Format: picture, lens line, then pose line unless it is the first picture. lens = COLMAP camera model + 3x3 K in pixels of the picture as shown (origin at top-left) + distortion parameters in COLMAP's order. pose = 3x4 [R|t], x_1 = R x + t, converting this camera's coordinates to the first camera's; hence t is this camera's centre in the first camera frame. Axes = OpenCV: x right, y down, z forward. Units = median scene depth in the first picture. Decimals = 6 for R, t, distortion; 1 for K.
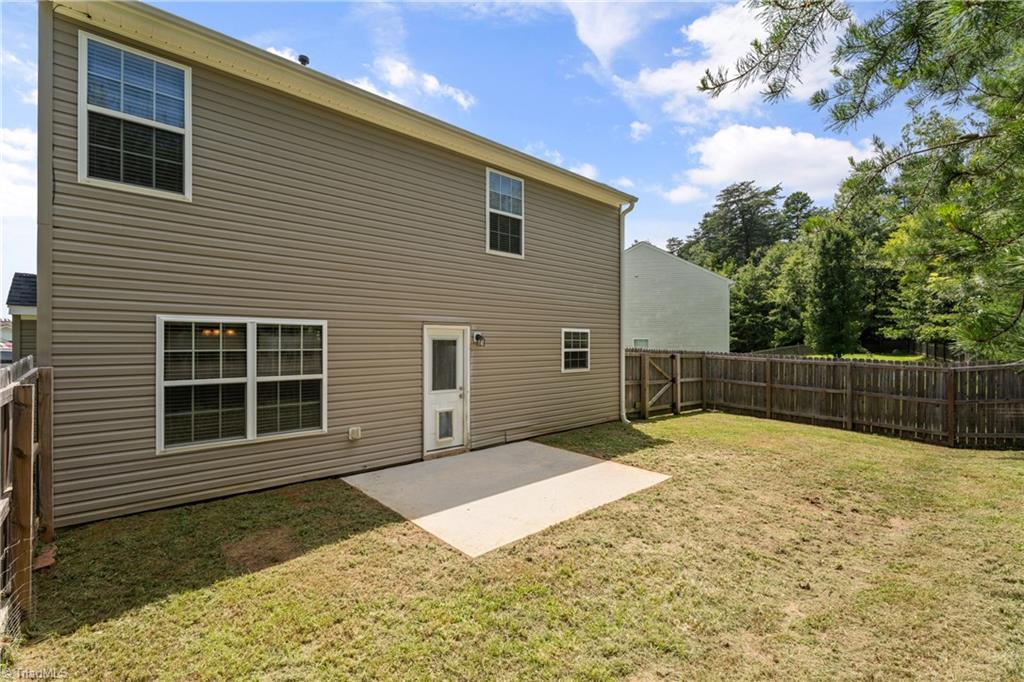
lens RADIAL K [[454.1, 0, 508.5], [0, 454.1, 346.7], [0, 0, 1]] dist [0.001765, -0.000494]
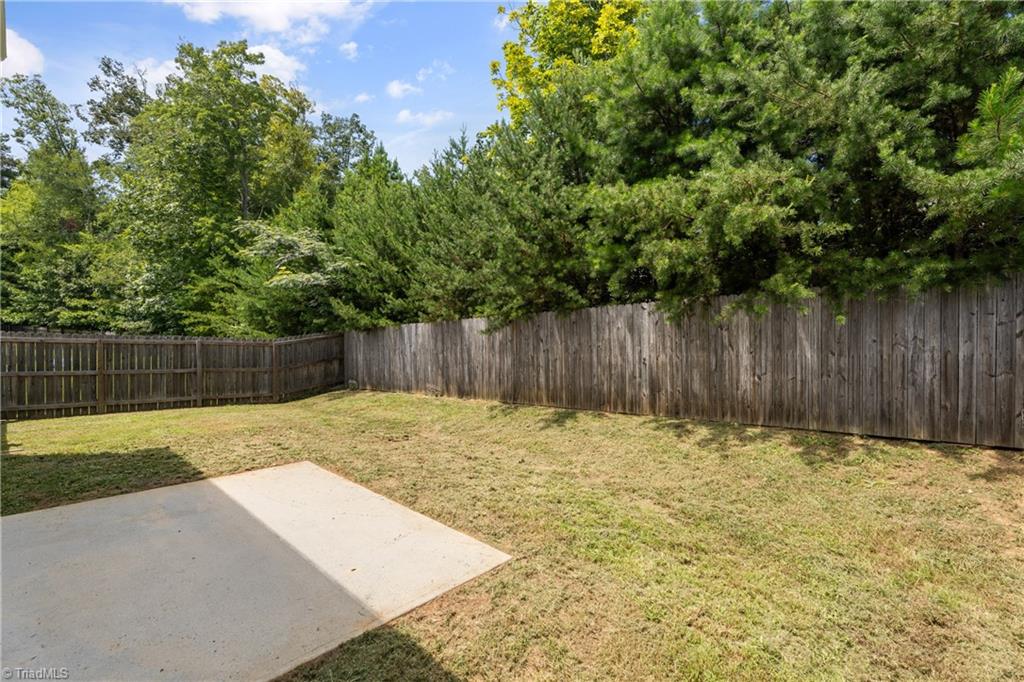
lens RADIAL K [[454.1, 0, 508.5], [0, 454.1, 346.7], [0, 0, 1]] dist [0.001765, -0.000494]
pose [[-0.093176, -0.028998, 0.995227, -0.773443], [0.004783, 0.999551, 0.029572, 0.050147], [-0.995638, 0.007515, -0.092995, 0.943342]]
